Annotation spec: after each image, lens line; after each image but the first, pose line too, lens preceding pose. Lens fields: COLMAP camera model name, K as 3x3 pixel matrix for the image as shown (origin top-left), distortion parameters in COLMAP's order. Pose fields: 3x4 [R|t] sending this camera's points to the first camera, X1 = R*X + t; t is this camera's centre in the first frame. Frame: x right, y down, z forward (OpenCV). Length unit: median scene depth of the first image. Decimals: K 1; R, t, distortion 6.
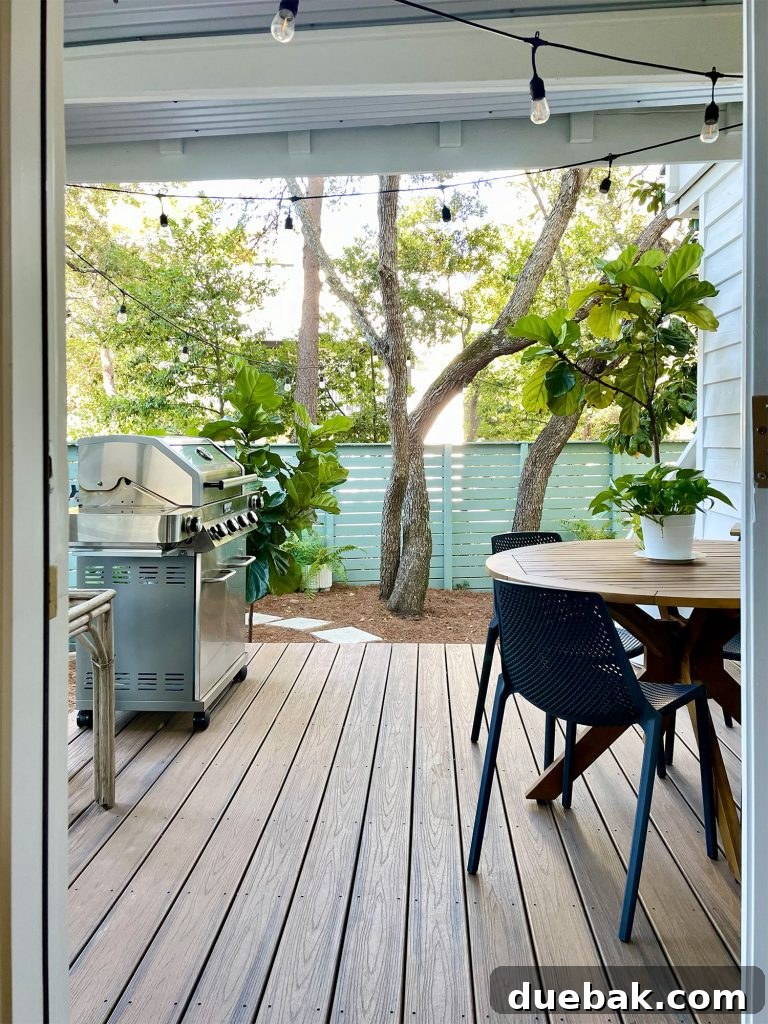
lens RADIAL K [[813.0, 0, 381.7], [0, 813.0, 451.8], [0, 0, 1]] dist [0.142202, -0.192782]
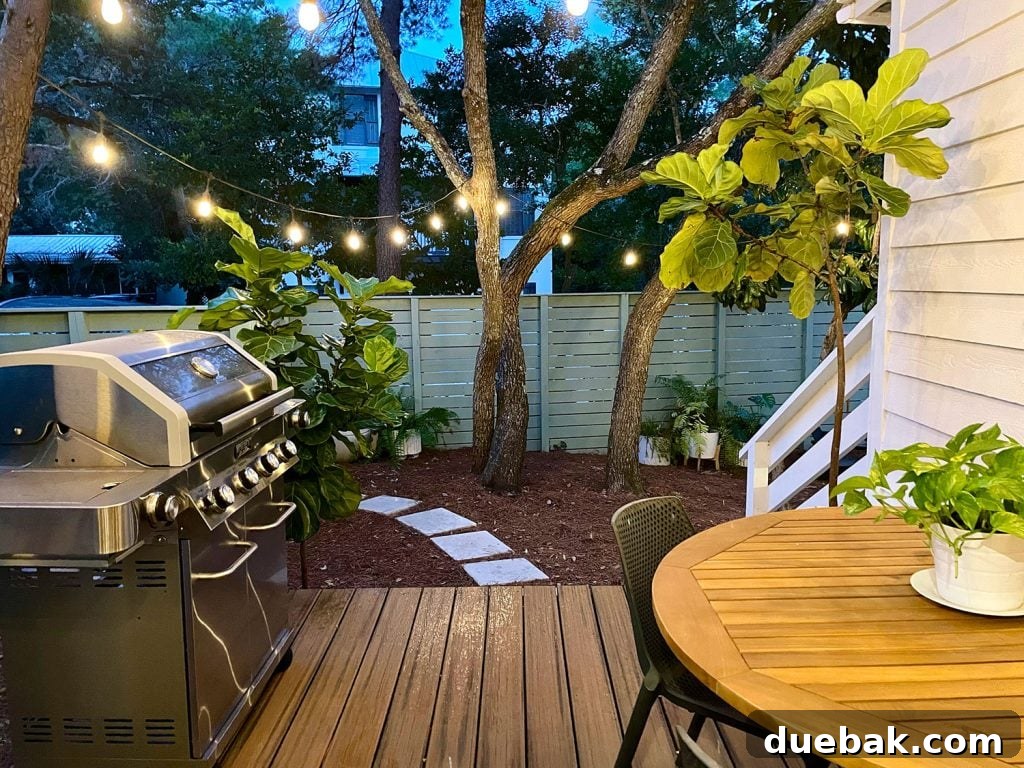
lens RADIAL K [[762.4, 0, 519.5], [0, 762.4, 374.0], [0, 0, 1]] dist [0.110245, -0.149290]
pose [[0.998061, -0.013053, 0.060864, -0.000473], [0.005876, 0.993158, 0.116634, -0.027451], [-0.061970, -0.116050, 0.991308, 0.160311]]
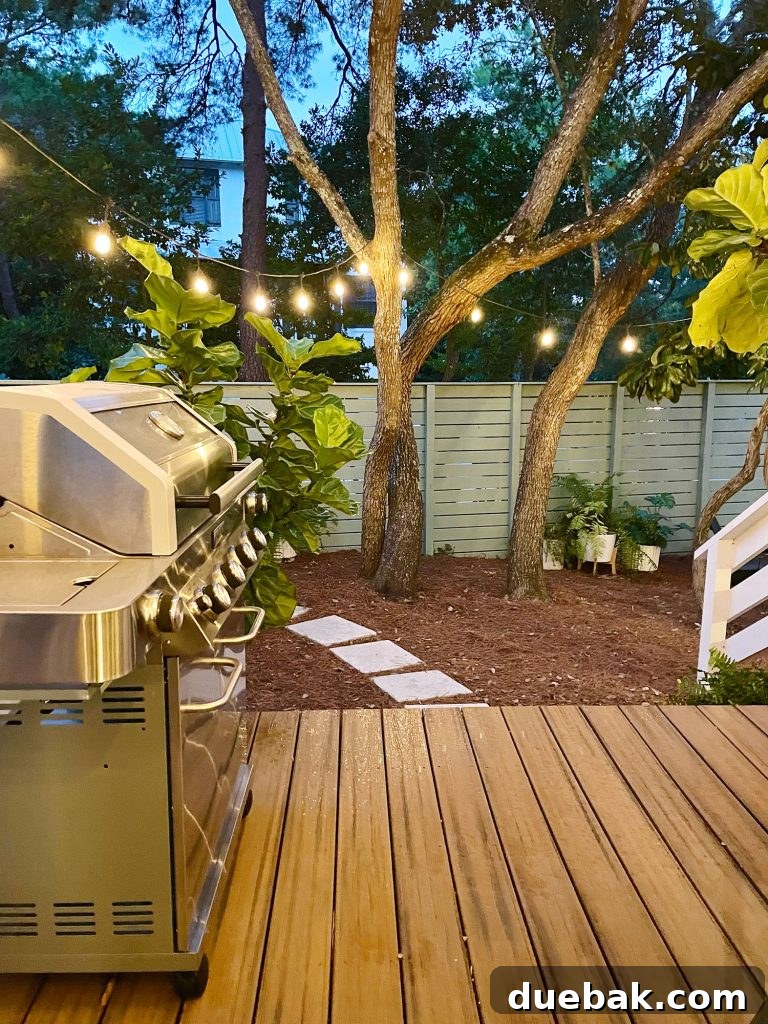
lens RADIAL K [[781.8, 0, 397.4], [0, 781.8, 522.6], [0, 0, 1]] dist [0.099529, -0.125707]
pose [[0.993143, -0.012992, 0.116182, -0.058734], [-0.007139, 0.985212, 0.171192, -0.009373], [-0.116687, -0.170848, 0.978363, 0.225273]]
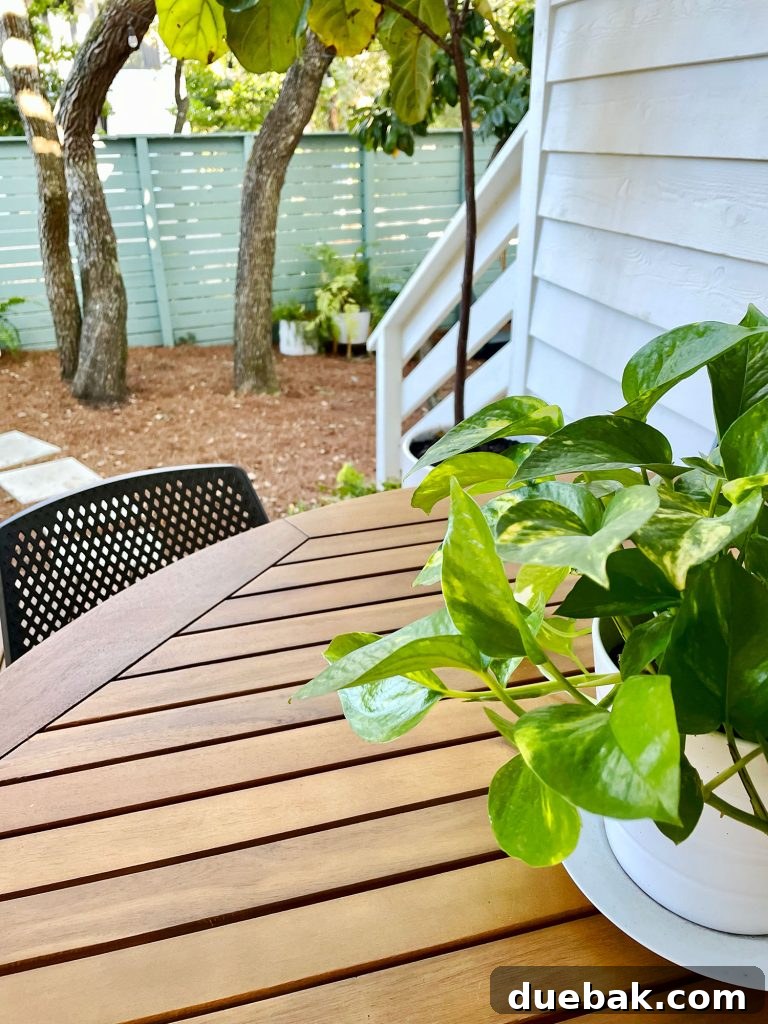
lens RADIAL K [[759.0, 0, 389.7], [0, 759.0, 513.6], [0, 0, 1]] dist [0.026937, -0.005960]
pose [[0.951878, -0.141604, 0.271803, 0.073841], [0.008645, 0.898914, 0.438040, -0.005933], [-0.306356, -0.414611, 0.856880, 0.284779]]
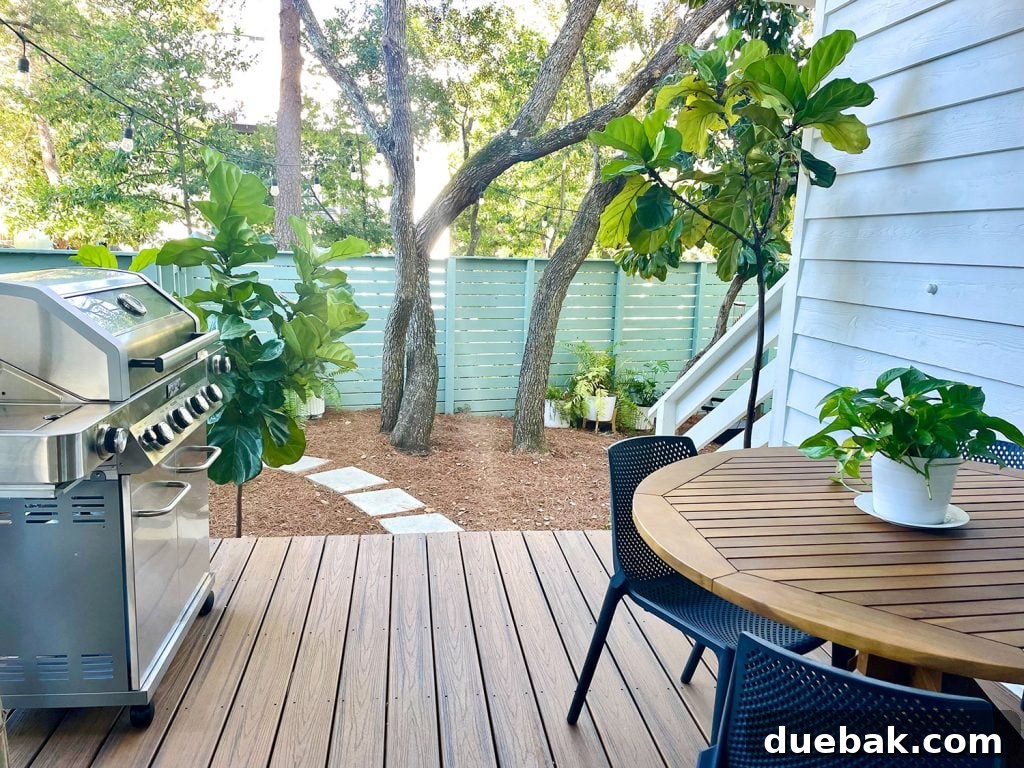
lens RADIAL K [[764.7, 0, 510.0], [0, 764.7, 390.1], [0, 0, 1]] dist [0.084351, -0.107929]
pose [[0.980447, -0.001727, 0.196774, -0.029687], [-0.033791, 0.983631, 0.176998, -0.021823], [-0.193859, -0.180187, 0.964340, 0.150977]]
